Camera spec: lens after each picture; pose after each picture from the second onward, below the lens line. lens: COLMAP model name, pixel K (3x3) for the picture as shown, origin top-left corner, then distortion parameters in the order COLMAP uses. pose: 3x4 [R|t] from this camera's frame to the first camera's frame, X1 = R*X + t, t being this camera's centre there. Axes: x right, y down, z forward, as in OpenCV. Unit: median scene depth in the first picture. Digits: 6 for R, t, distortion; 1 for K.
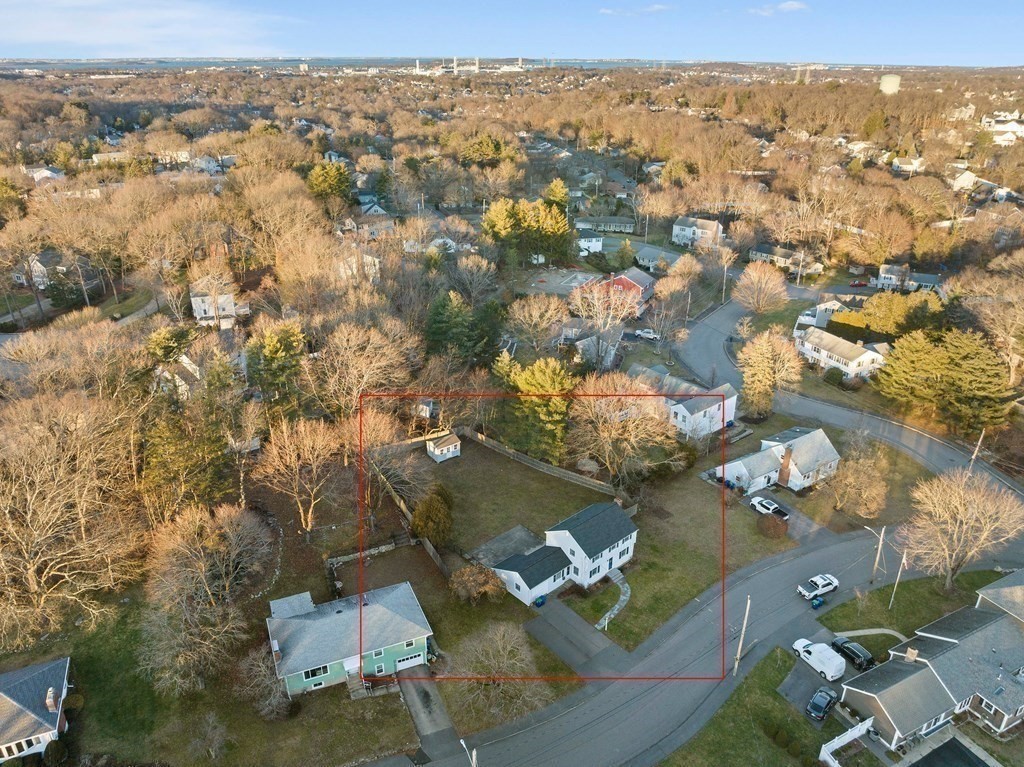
lens RADIAL K [[728.2, 0, 514.5], [0, 728.2, 402.1], [0, 0, 1]] dist [-0.037162, -0.001518]
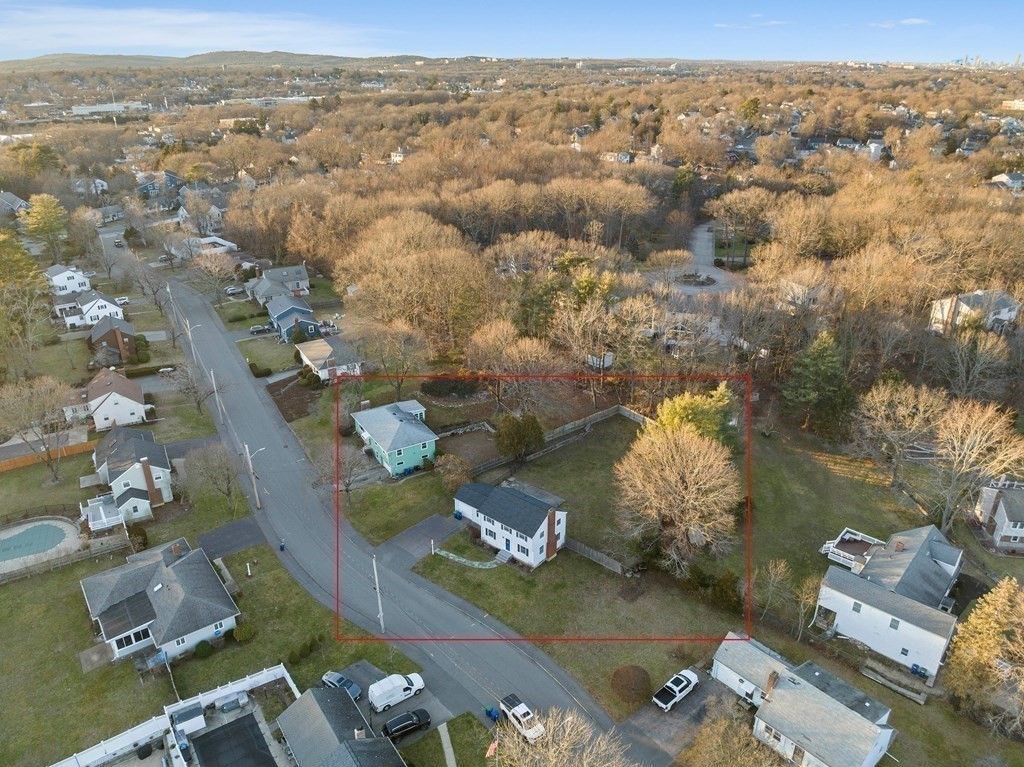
lens RADIAL K [[728.2, 0, 514.5], [0, 728.2, 402.1], [0, 0, 1]] dist [-0.037162, -0.001518]
pose [[0.135269, 0.423761, -0.895617, 0.953335], [-0.430277, 0.839365, 0.332158, -0.292882], [0.892504, 0.340432, 0.295874, 0.607799]]
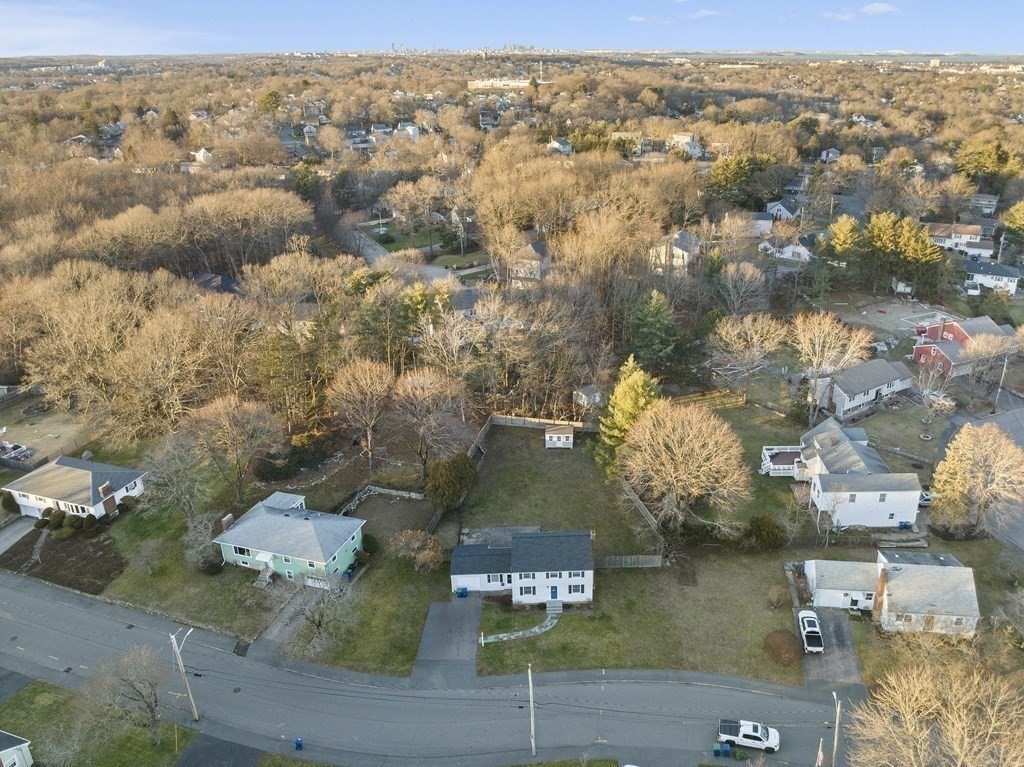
lens RADIAL K [[759.7, 0, 580.1], [0, 759.7, 360.2], [0, 0, 1]] dist [-0.030426, -0.003216]
pose [[0.772433, 0.236405, -0.589458, 0.629801], [-0.269953, 0.962335, 0.032198, -0.095854], [0.574868, 0.134255, 0.807157, 0.202490]]
